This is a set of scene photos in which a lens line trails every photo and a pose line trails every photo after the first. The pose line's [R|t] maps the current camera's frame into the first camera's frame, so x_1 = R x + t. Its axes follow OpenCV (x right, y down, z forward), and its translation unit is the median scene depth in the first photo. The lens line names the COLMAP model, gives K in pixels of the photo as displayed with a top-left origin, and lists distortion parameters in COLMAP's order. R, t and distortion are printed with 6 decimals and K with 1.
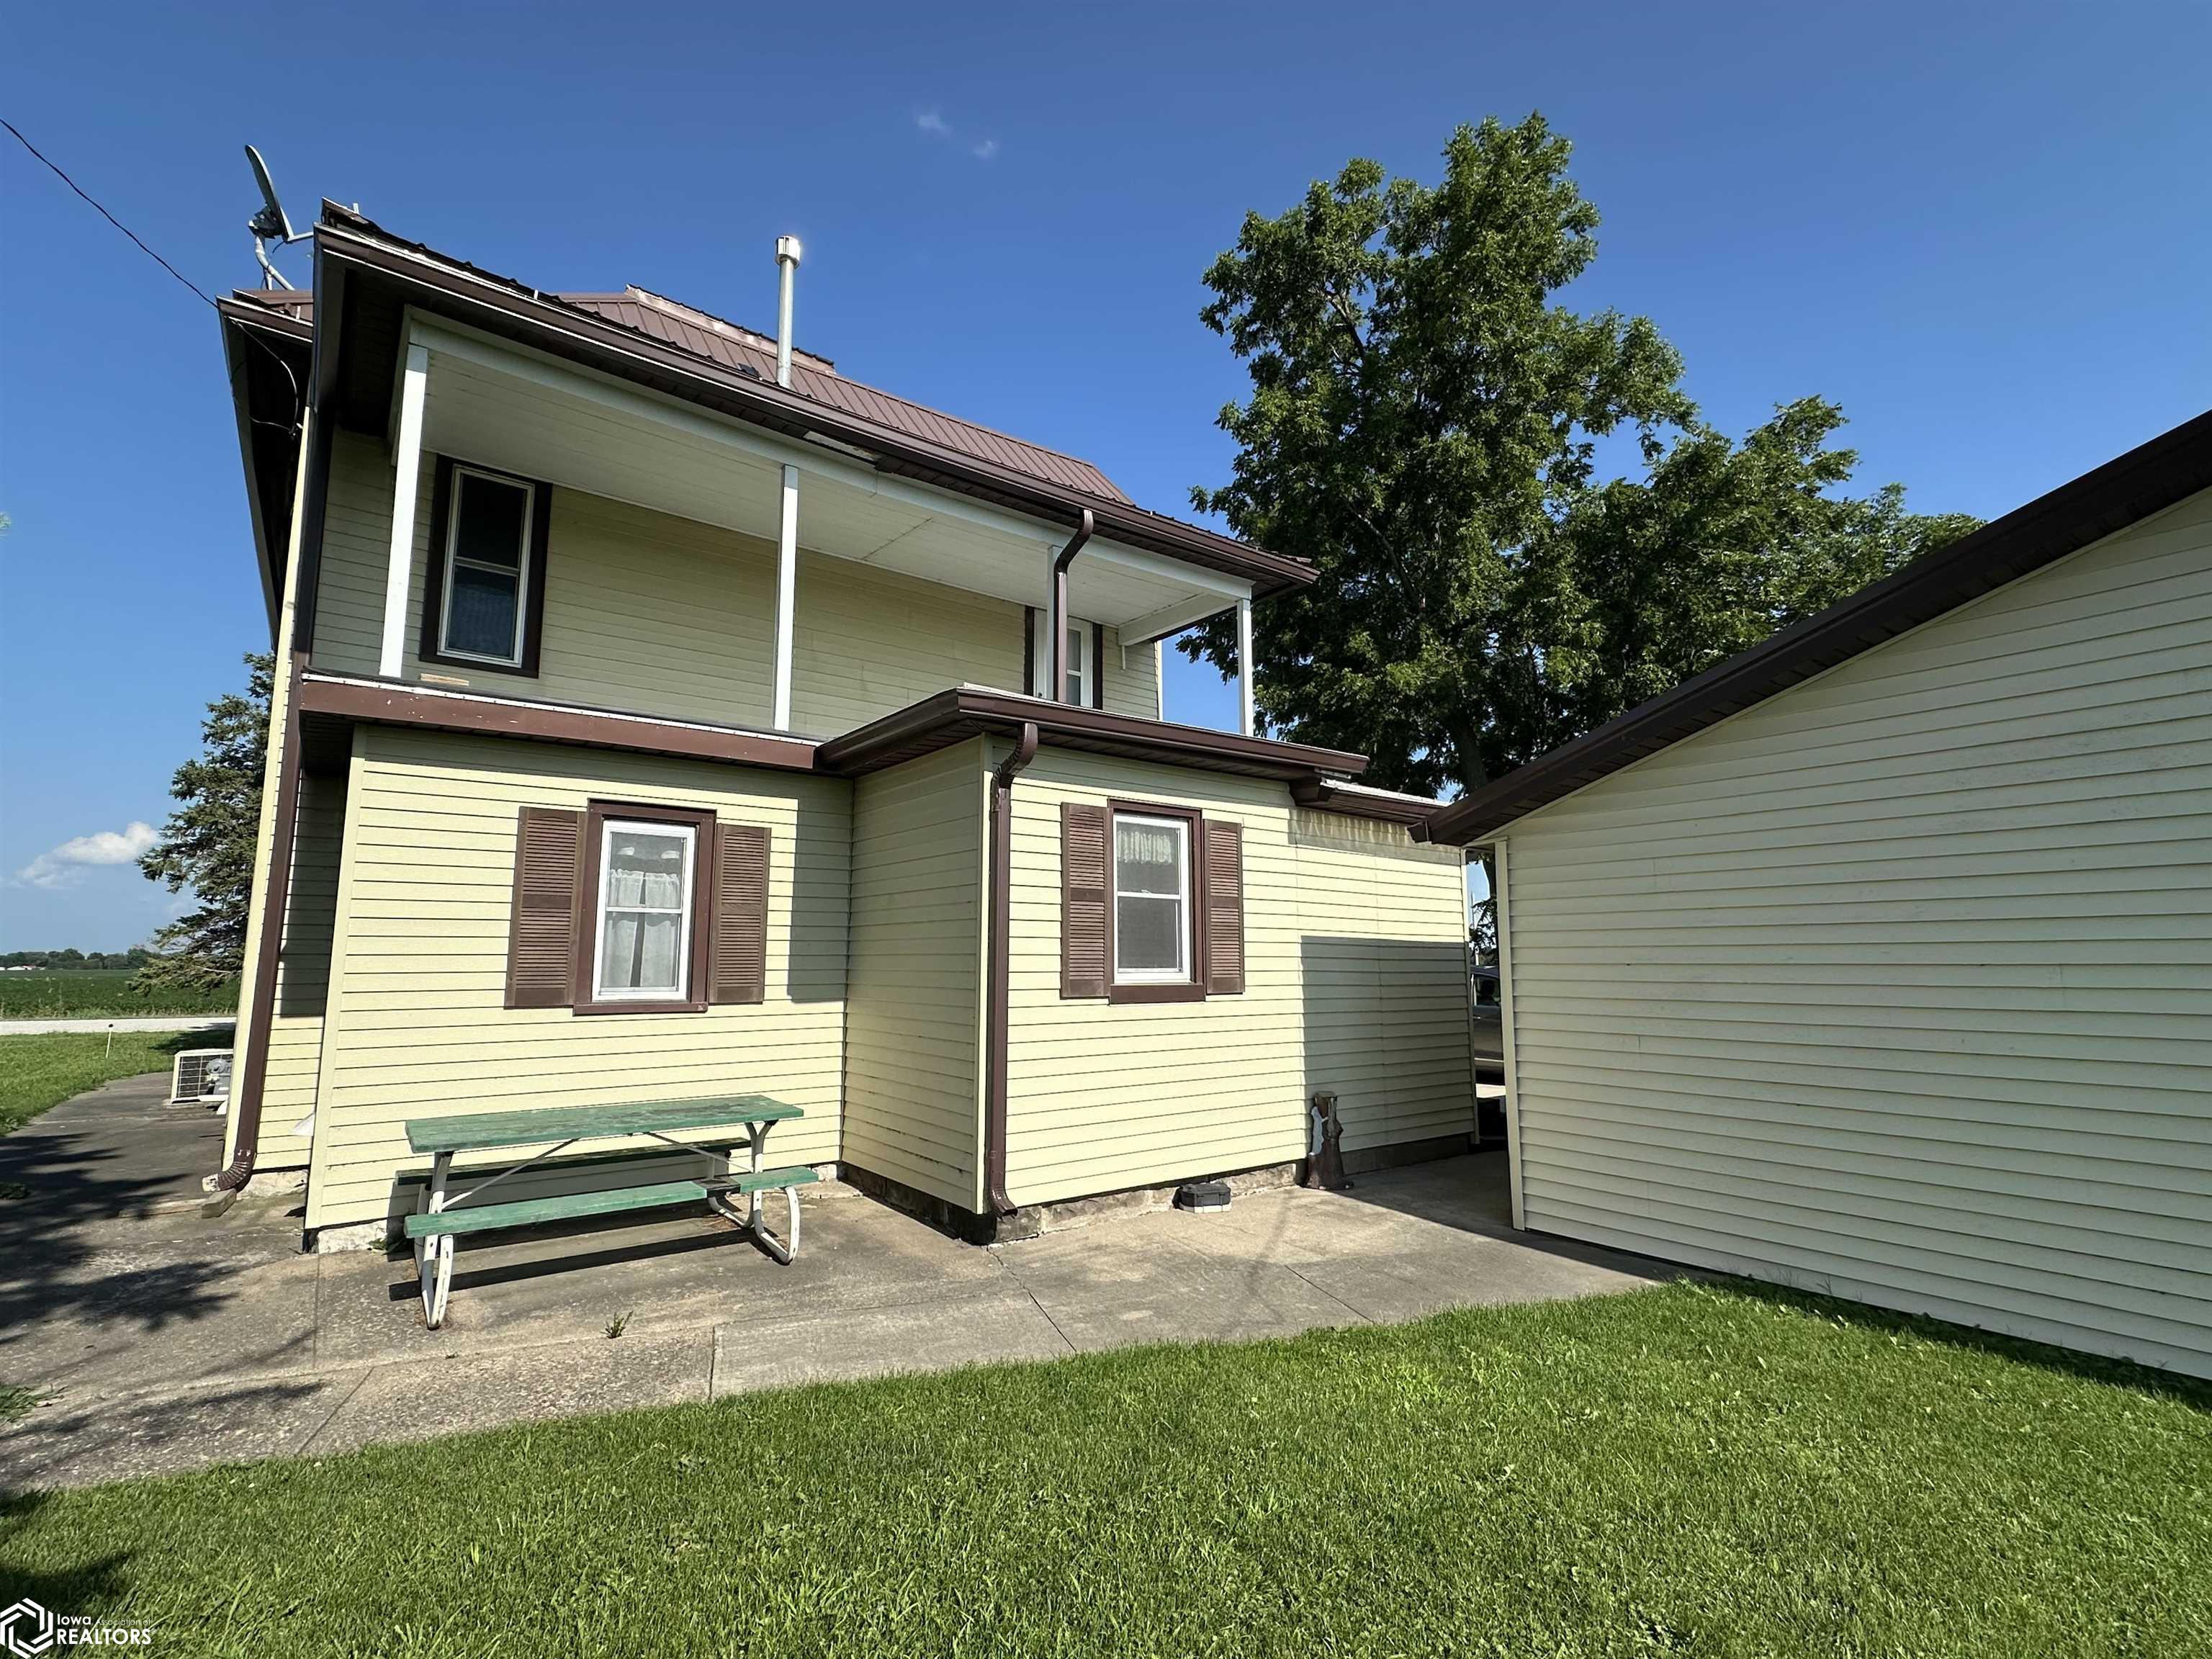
lens RADIAL K [[1015.5, 0, 1108.7], [0, 1015.5, 823.5], [0, 0, 1]] dist [-0.000314, -0.000006]
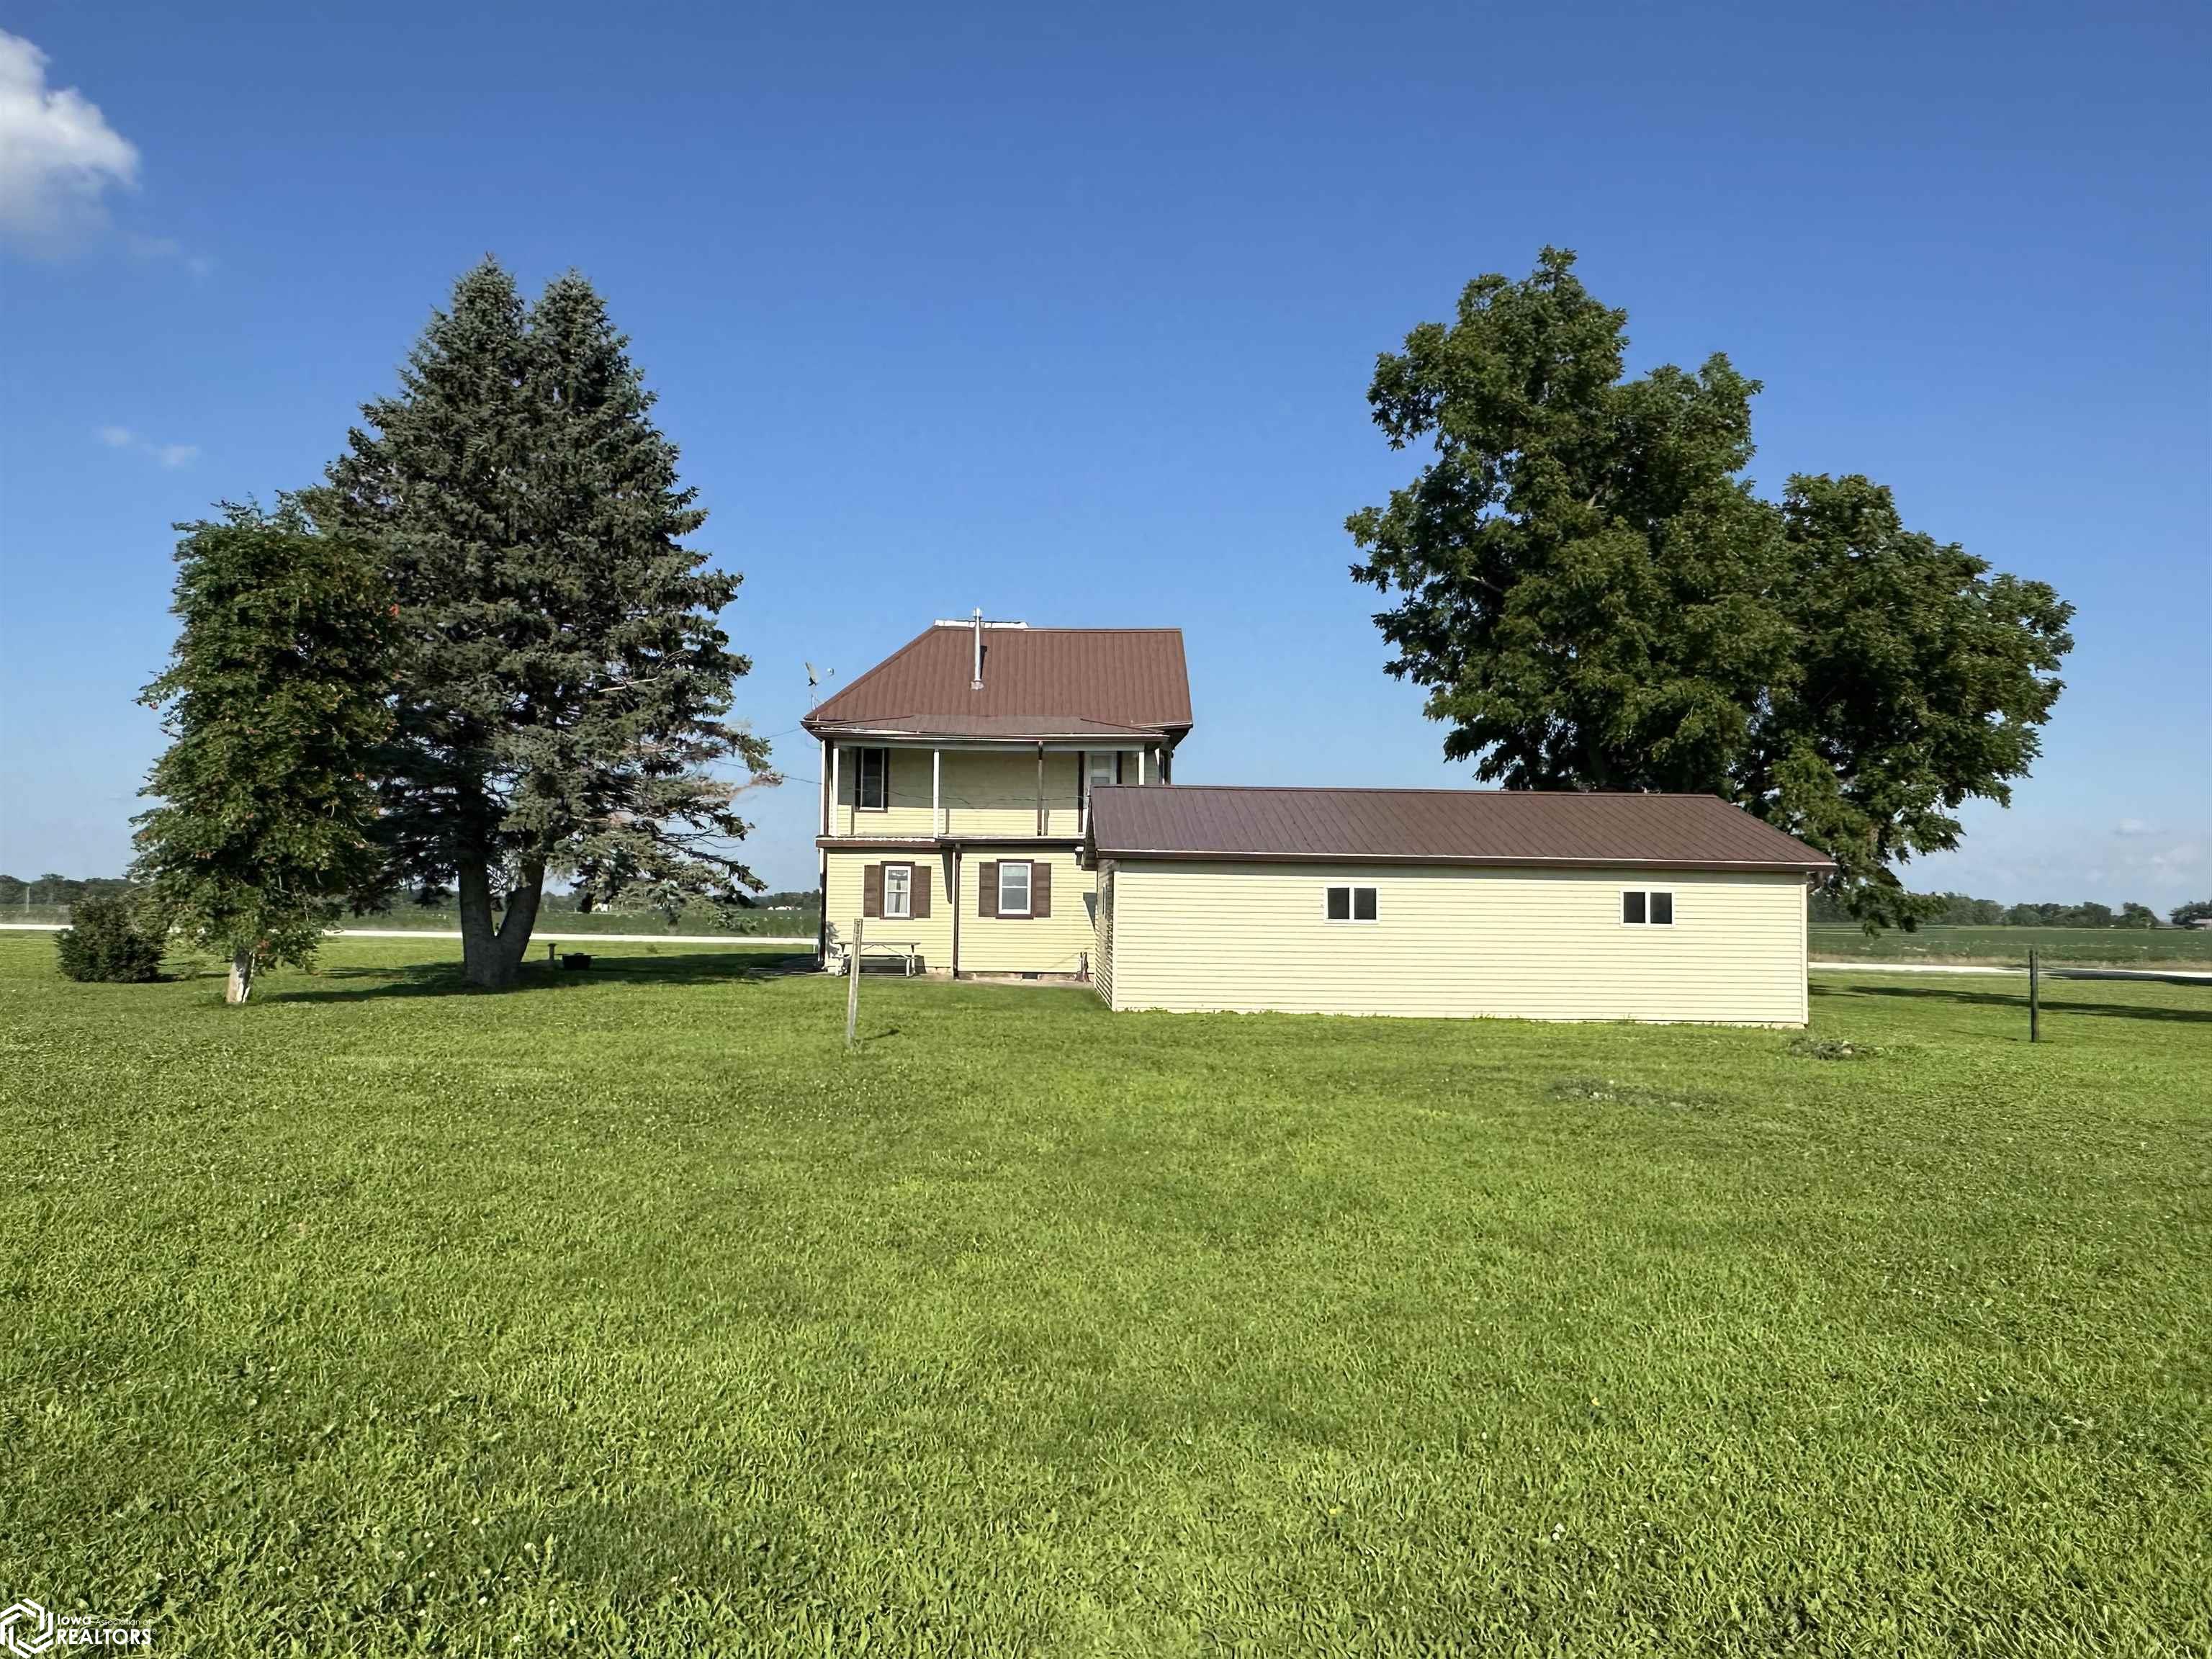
lens RADIAL K [[1421.1, 0, 1104.3], [0, 1421.1, 830.9], [0, 0, 1]] dist [0.000365, 0.000023]
pose [[0.837007, -0.019737, -0.546837, 2.794467], [0.060708, 0.996529, 0.056954, -0.353900], [0.543815, -0.080868, 0.835300, -2.665805]]
